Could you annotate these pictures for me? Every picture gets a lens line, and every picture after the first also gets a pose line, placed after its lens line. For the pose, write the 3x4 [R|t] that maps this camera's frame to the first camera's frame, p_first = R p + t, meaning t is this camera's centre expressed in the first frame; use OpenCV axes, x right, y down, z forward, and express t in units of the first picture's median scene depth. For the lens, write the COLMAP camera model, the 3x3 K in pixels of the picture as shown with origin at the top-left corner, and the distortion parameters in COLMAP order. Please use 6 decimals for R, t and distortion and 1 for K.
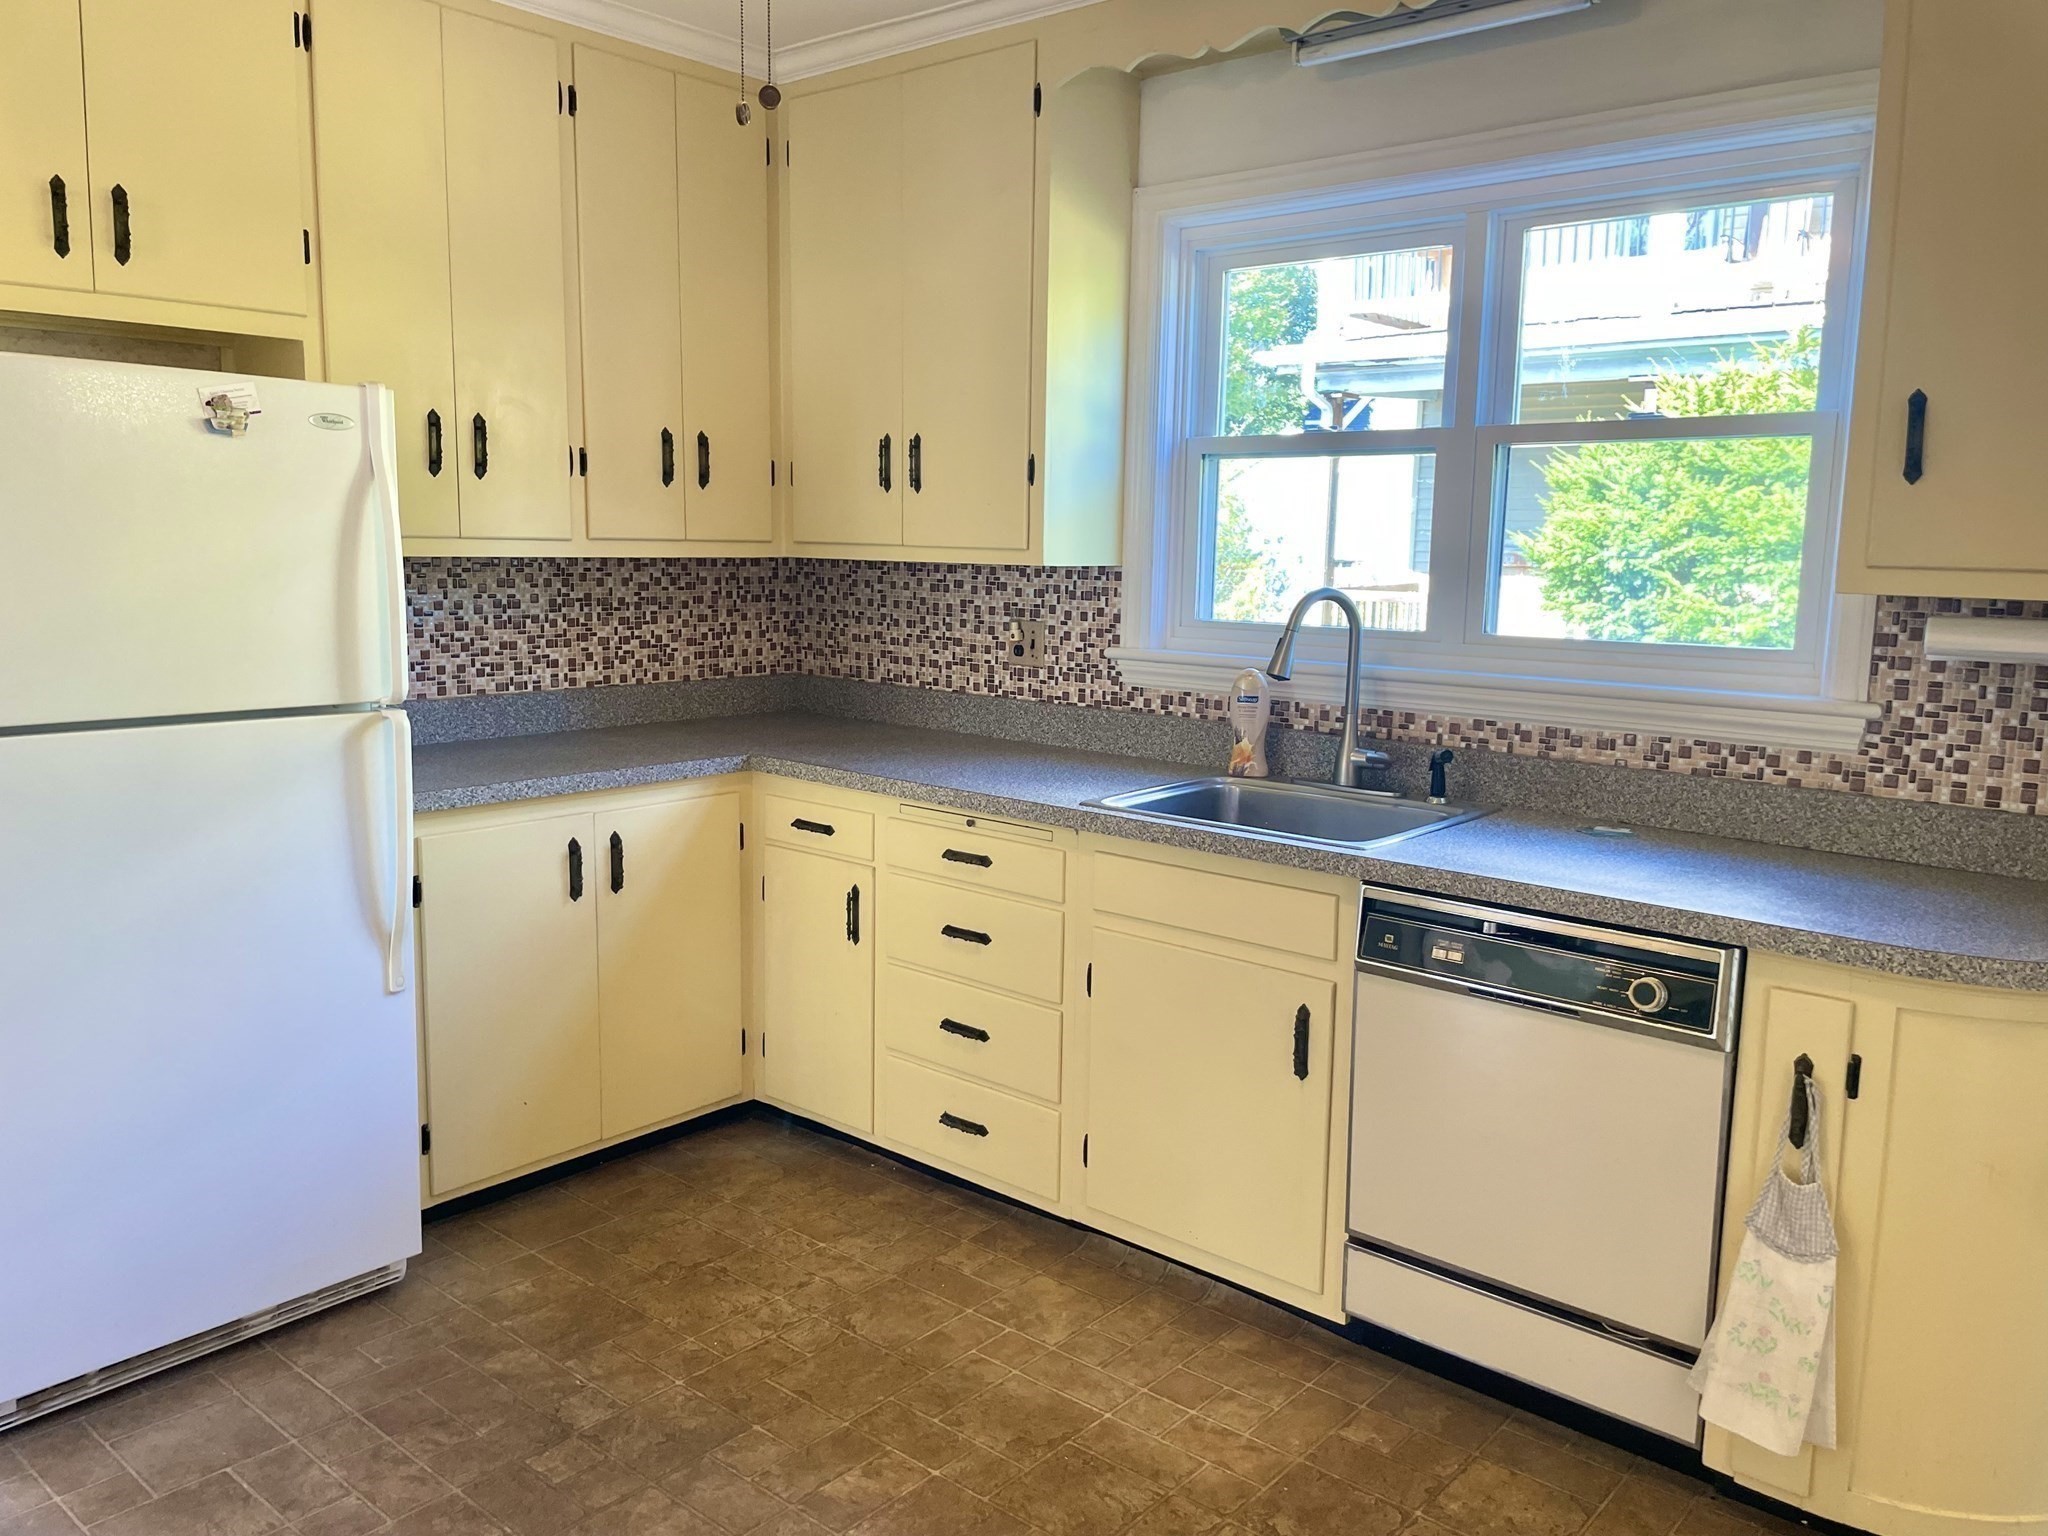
lens RADIAL K [[1555.3, 0, 1020.8], [0, 1555.3, 757.1], [0, 0, 1]] dist [0.051239, -0.047253]
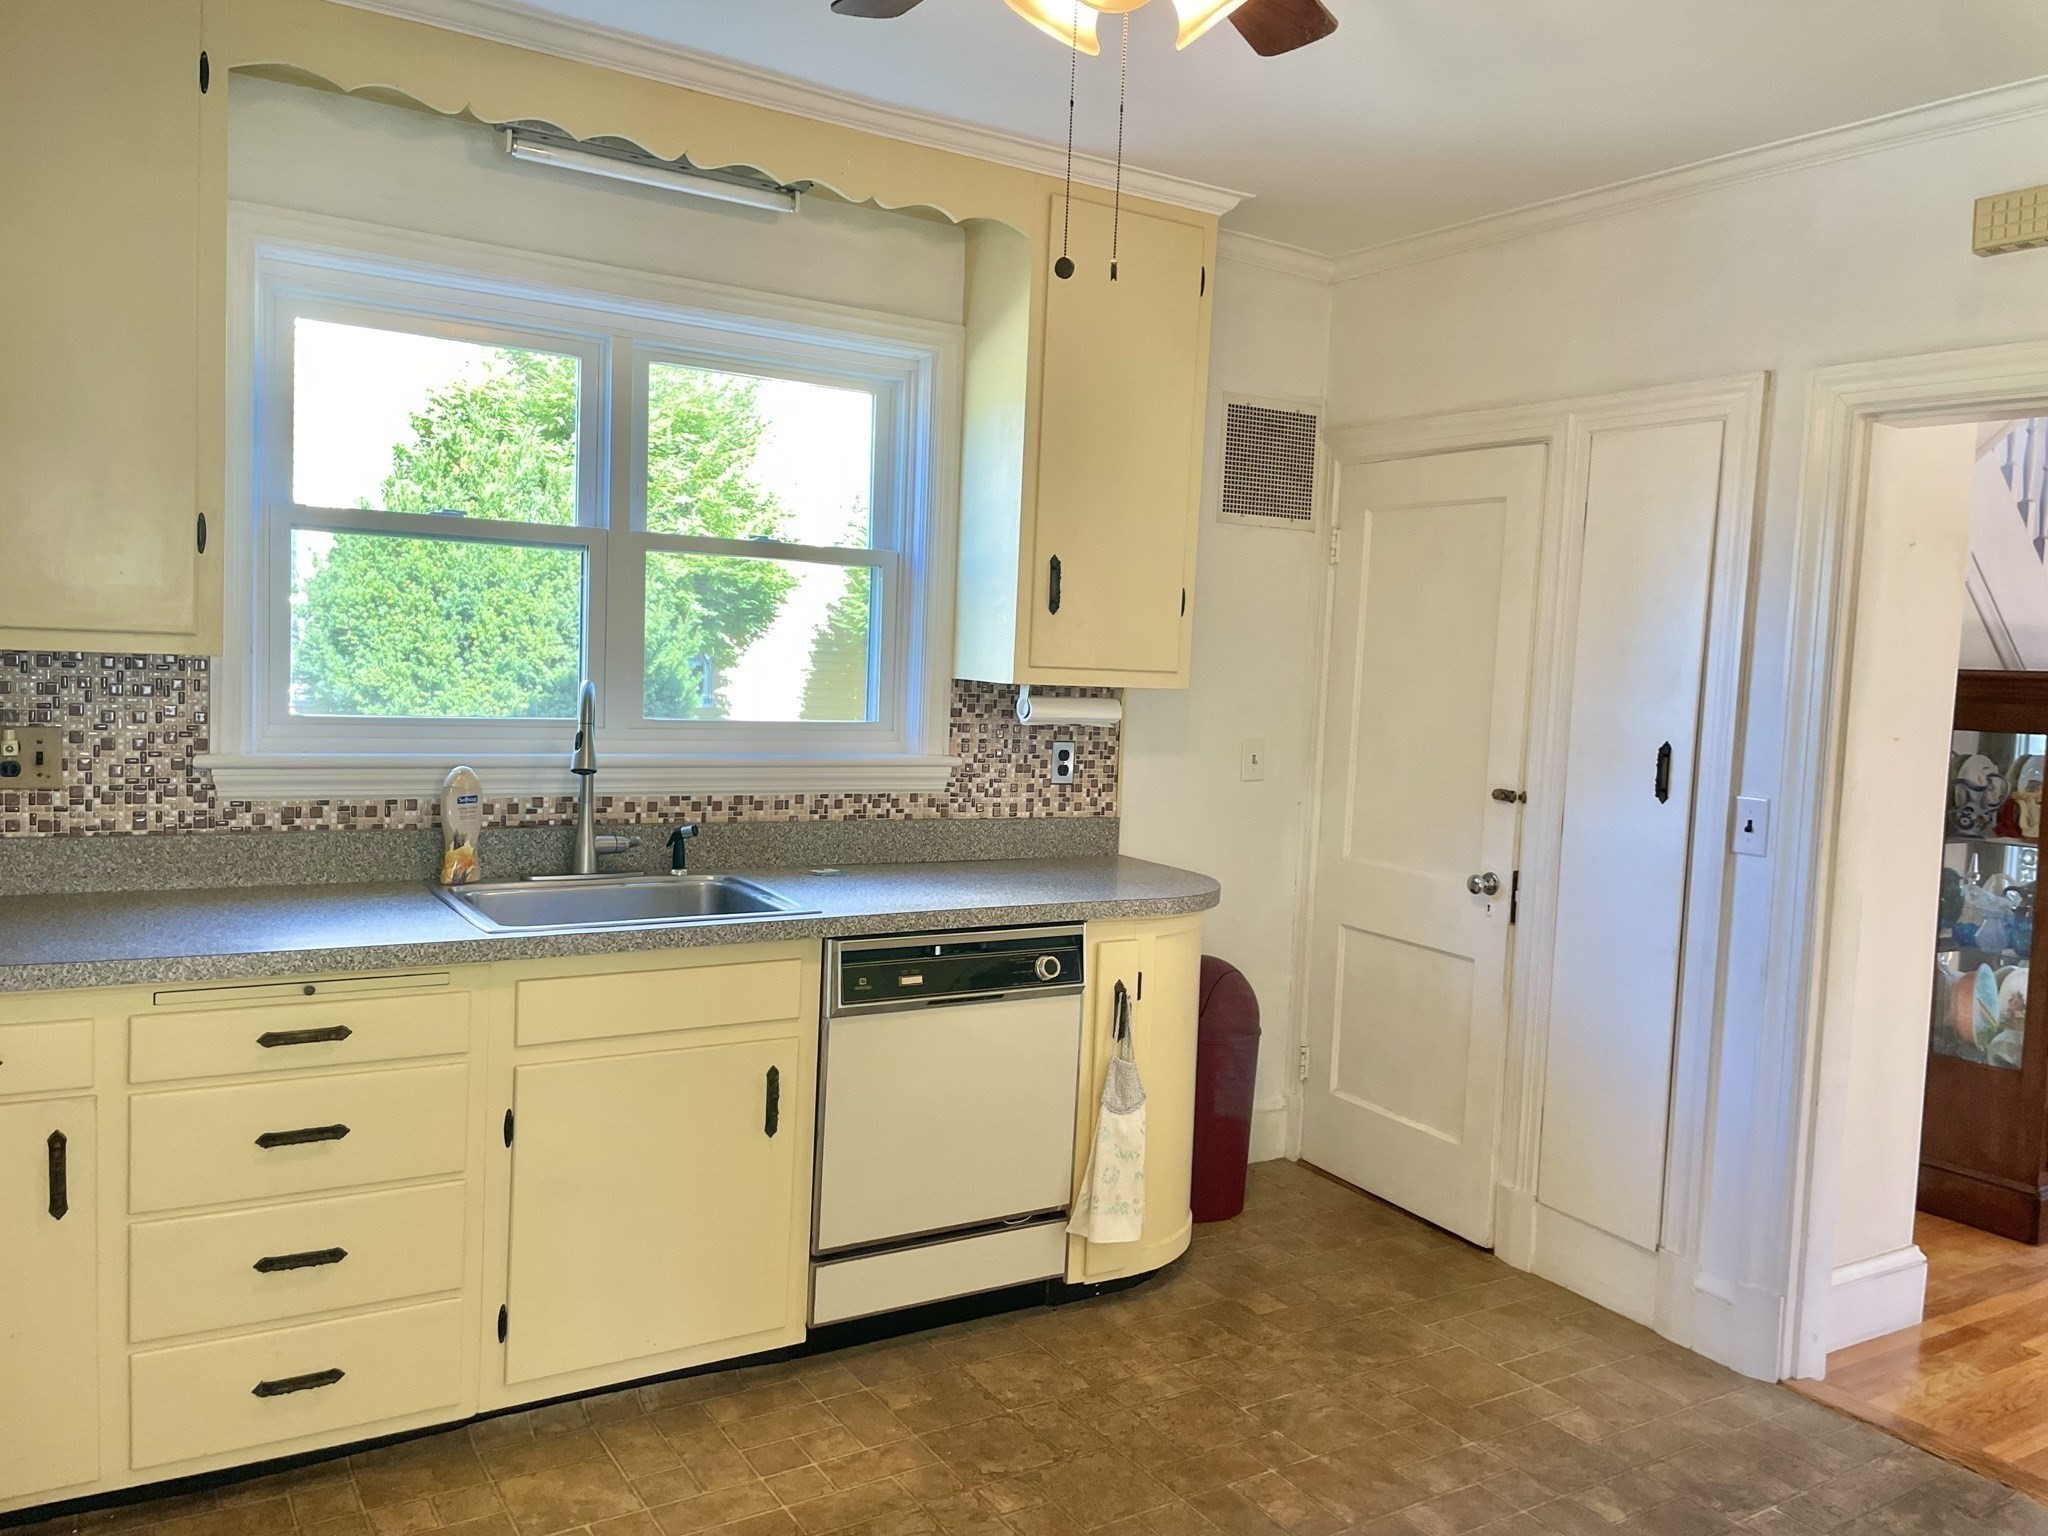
lens RADIAL K [[1555.3, 0, 1024.9], [0, 1555.3, 770.2], [0, 0, 1]] dist [0.051239, -0.047253]
pose [[0.294229, -0.076885, 0.952637, -0.719936], [0.097668, 0.993960, 0.050055, -0.076612], [-0.950732, 0.078314, 0.299961, 0.445859]]
